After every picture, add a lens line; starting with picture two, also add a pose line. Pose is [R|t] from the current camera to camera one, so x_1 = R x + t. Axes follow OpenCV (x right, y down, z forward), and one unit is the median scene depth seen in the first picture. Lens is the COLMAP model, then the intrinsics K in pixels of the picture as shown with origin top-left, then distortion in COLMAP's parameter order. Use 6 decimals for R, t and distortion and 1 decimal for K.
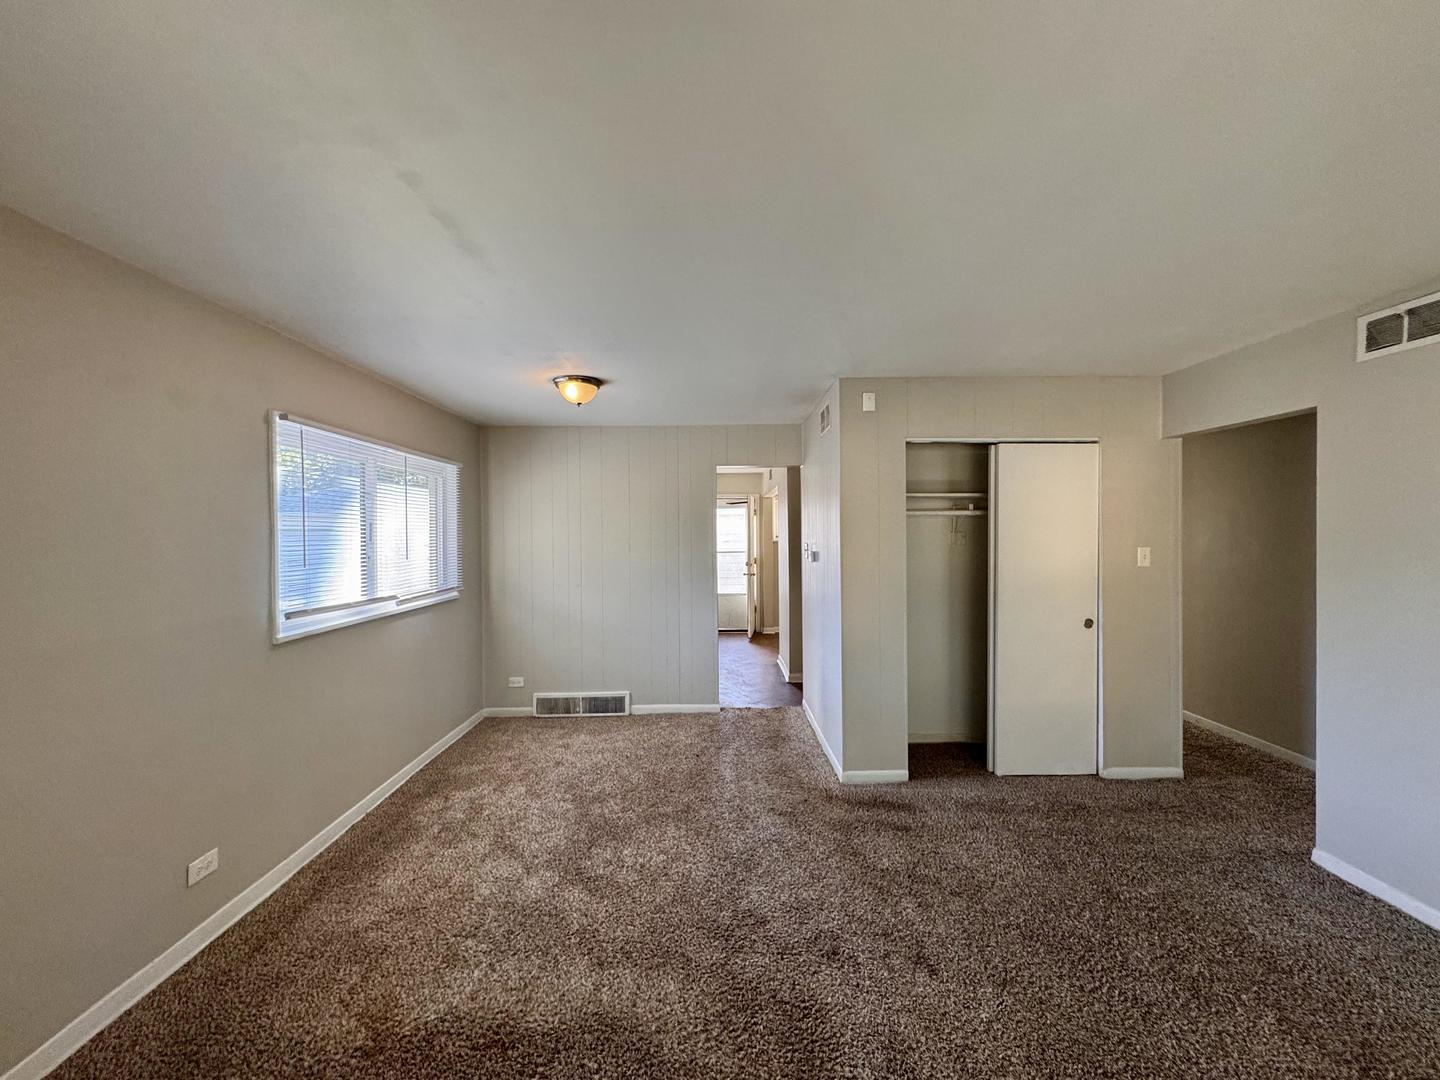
lens RADIAL K [[574.6, 0, 721.8], [0, 574.6, 540.5], [0, 0, 1]] dist [-0.004480, 0.000739]
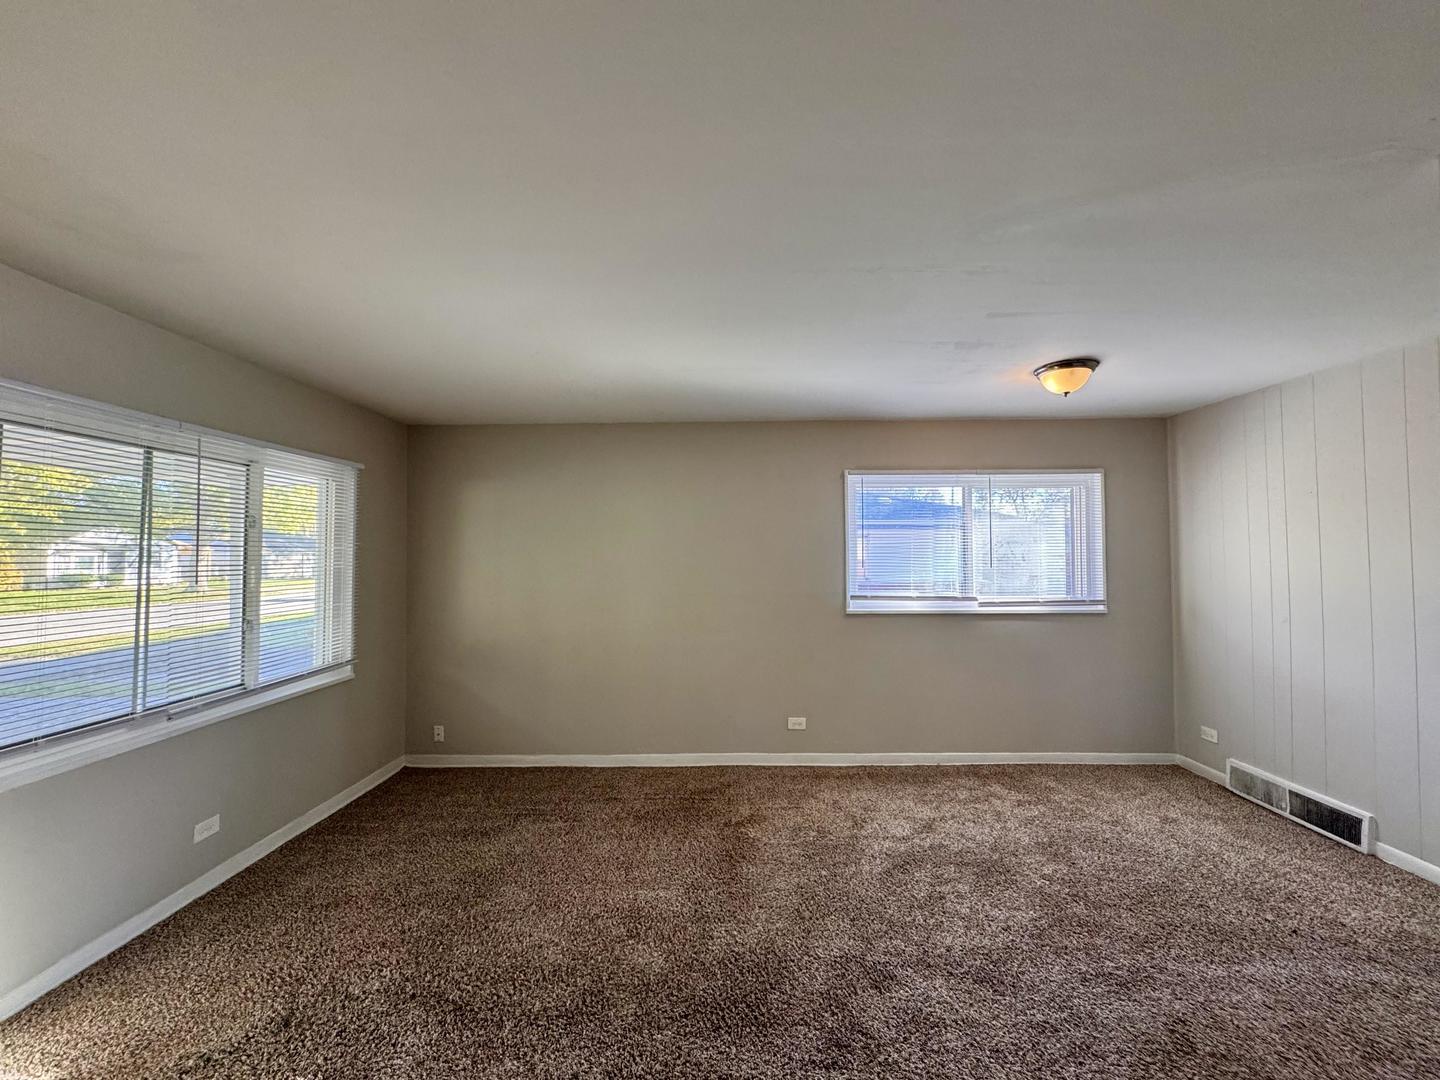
lens RADIAL K [[574.6, 0, 719.5], [0, 574.6, 543.6], [0, 0, 1]] dist [-0.004480, 0.000739]
pose [[-0.033473, -0.008701, -0.999402, 0.625484], [-0.007874, 0.999933, -0.008442, -0.001051], [0.999409, 0.007587, -0.033540, 0.510038]]
